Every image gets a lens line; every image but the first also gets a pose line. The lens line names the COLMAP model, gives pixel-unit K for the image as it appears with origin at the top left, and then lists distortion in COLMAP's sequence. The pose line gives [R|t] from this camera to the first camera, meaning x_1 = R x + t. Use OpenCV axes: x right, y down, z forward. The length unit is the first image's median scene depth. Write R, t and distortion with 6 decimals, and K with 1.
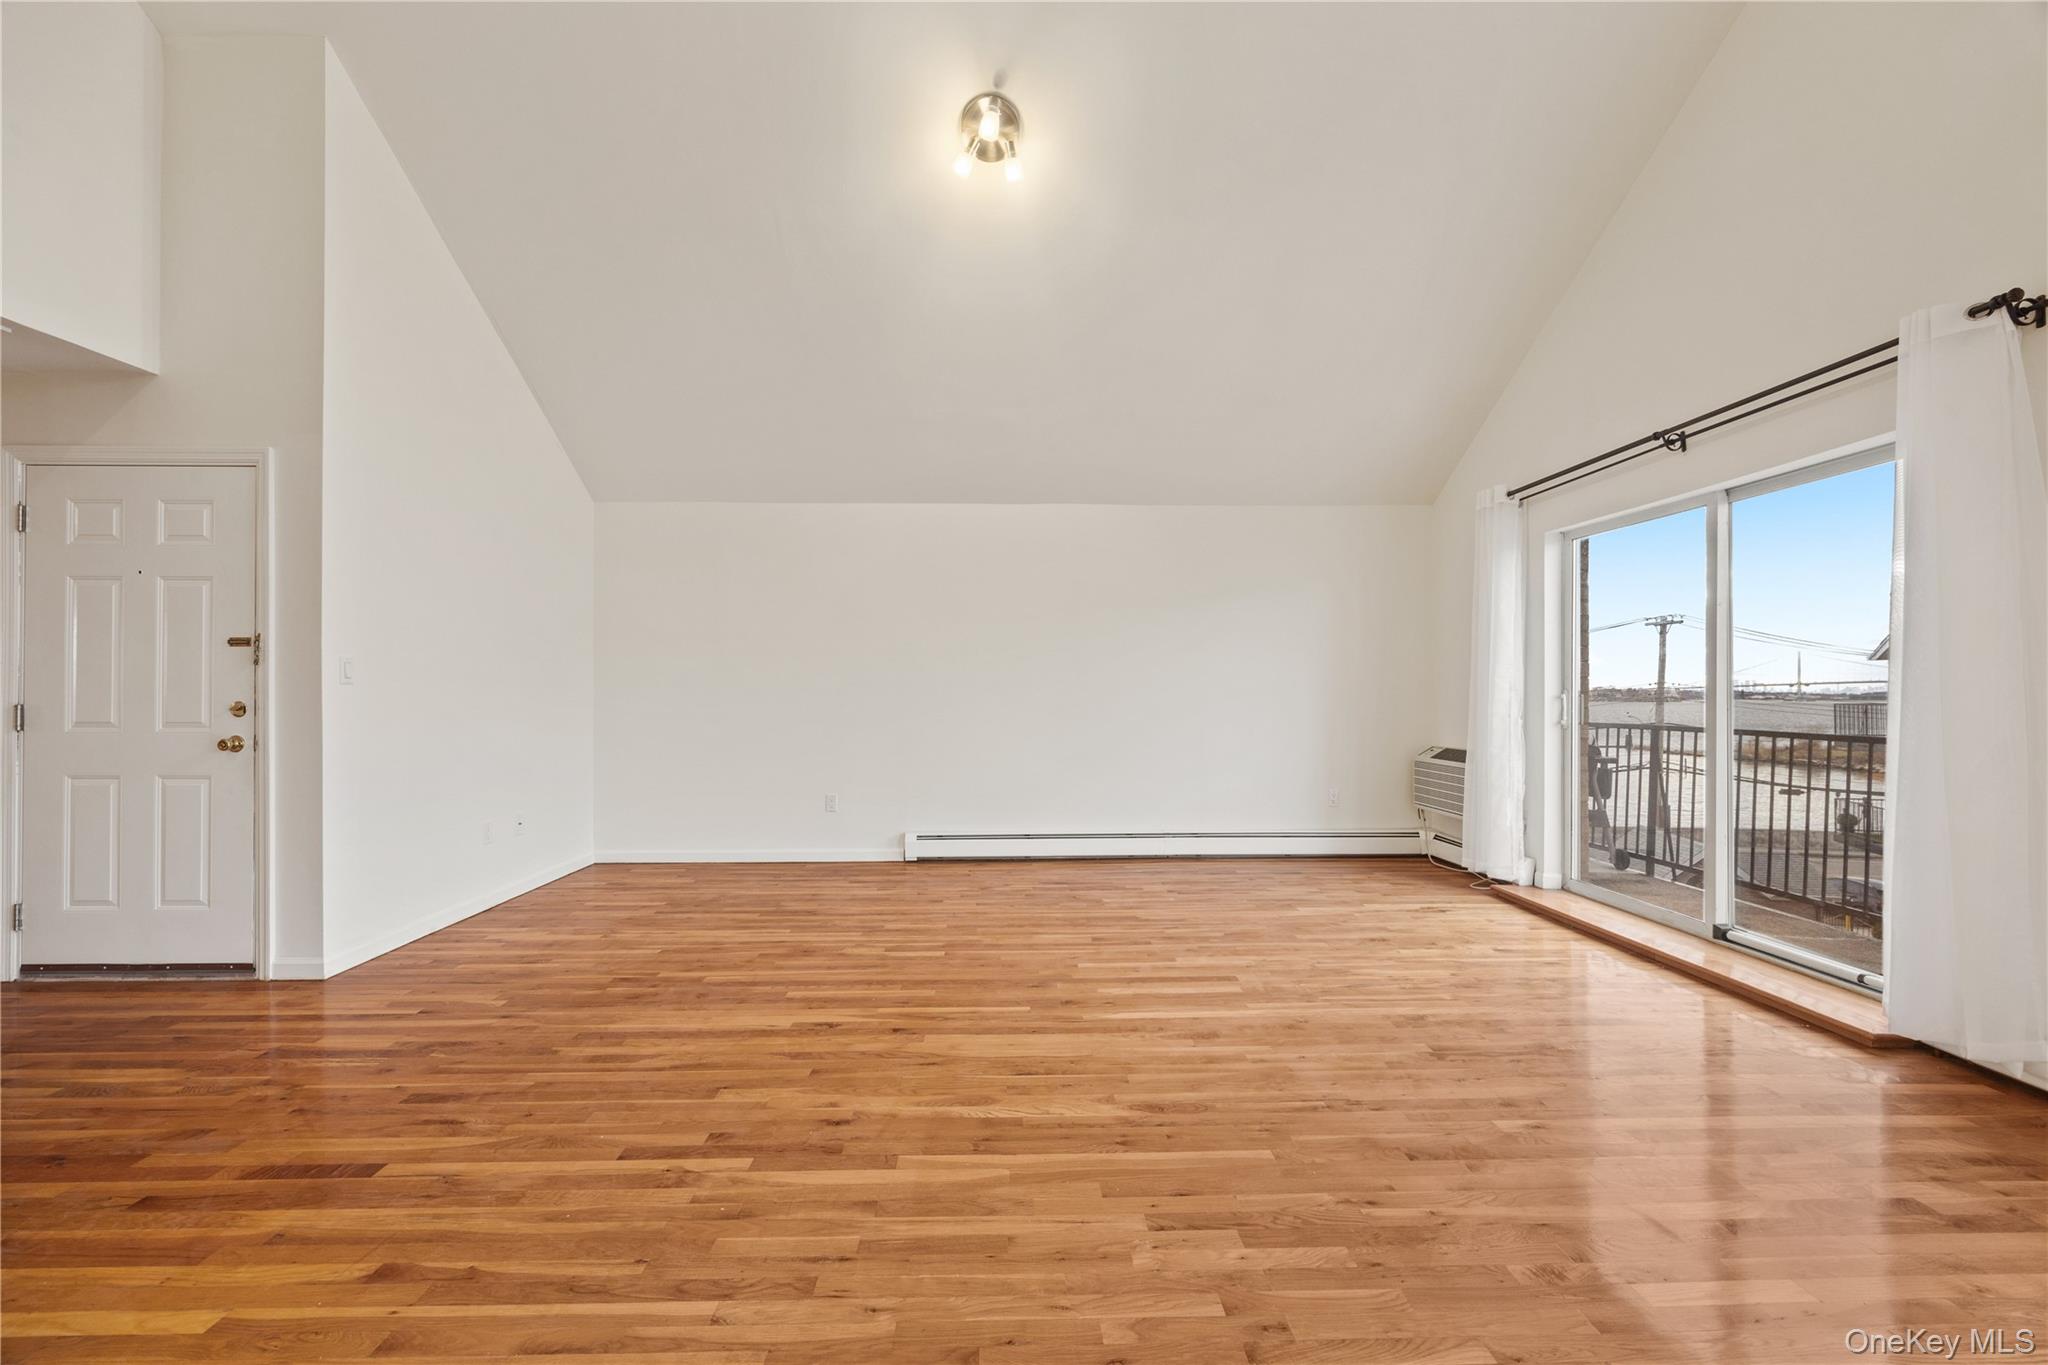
lens RADIAL K [[789.2, 0, 1020.8], [0, 789.2, 692.4], [0, 0, 1]] dist [-0.001367, -0.000277]
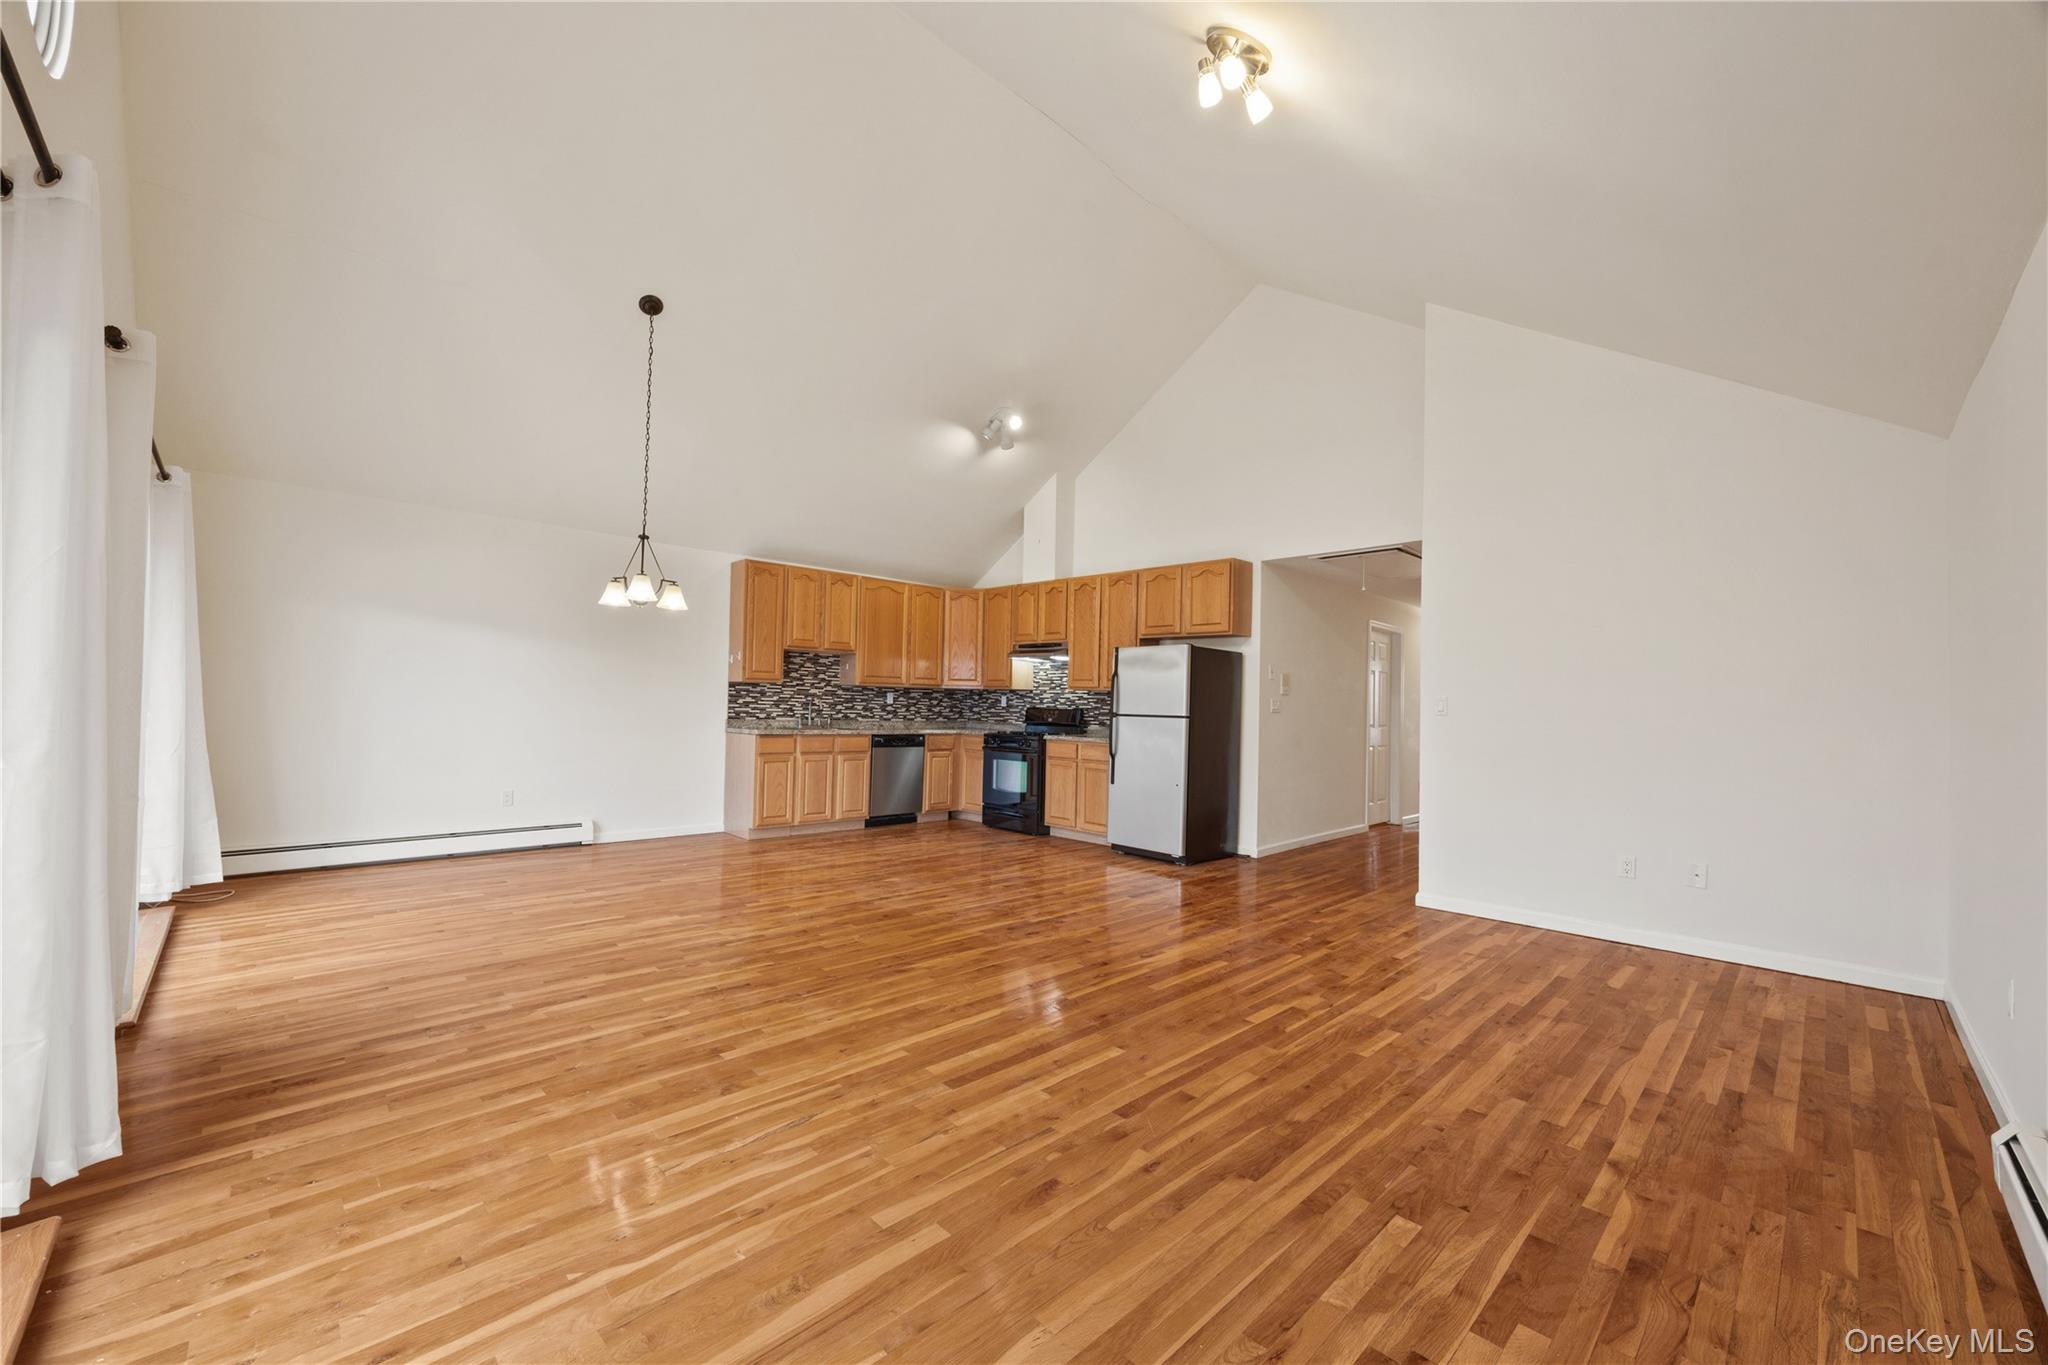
lens RADIAL K [[789.2, 0, 1024.7], [0, 789.2, 690.2], [0, 0, 1]] dist [-0.001367, -0.000277]
pose [[-0.726827, -0.031269, -0.686108, 0.925698], [-0.021579, 0.999510, -0.022692, -0.009223], [0.686481, -0.001688, -0.727146, 1.964168]]
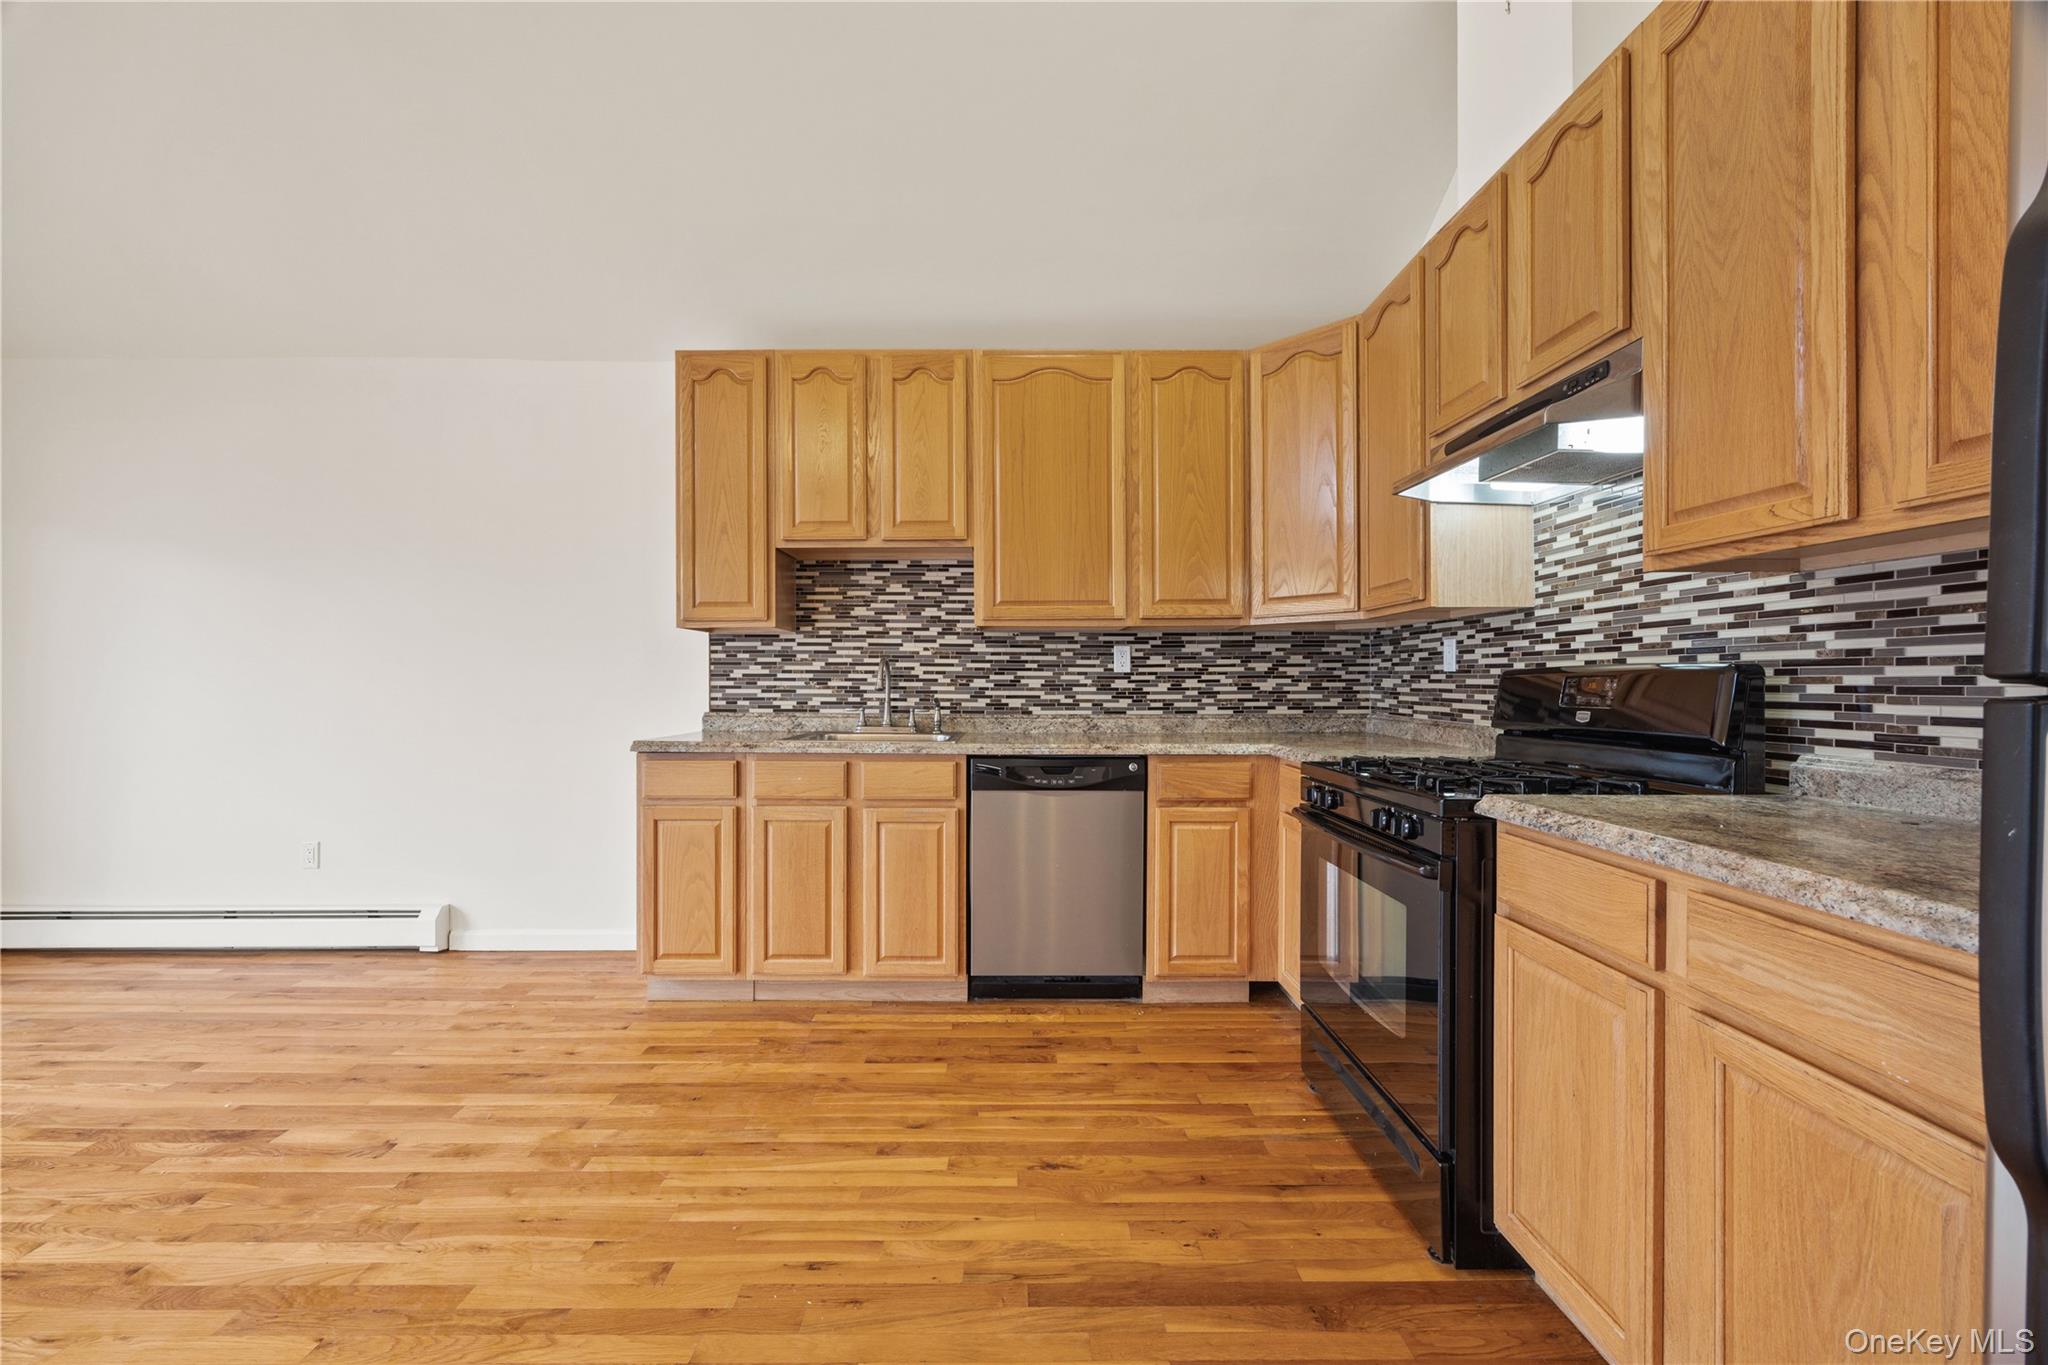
lens RADIAL K [[789.2, 0, 1021.8], [0, 789.2, 681.6], [0, 0, 1]] dist [-0.001367, -0.000277]
pose [[-0.999954, -0.001663, 0.009487, -0.732039], [-0.001692, 0.999994, -0.003008, 0.003948], [-0.009482, -0.003024, -0.999950, 0.548341]]
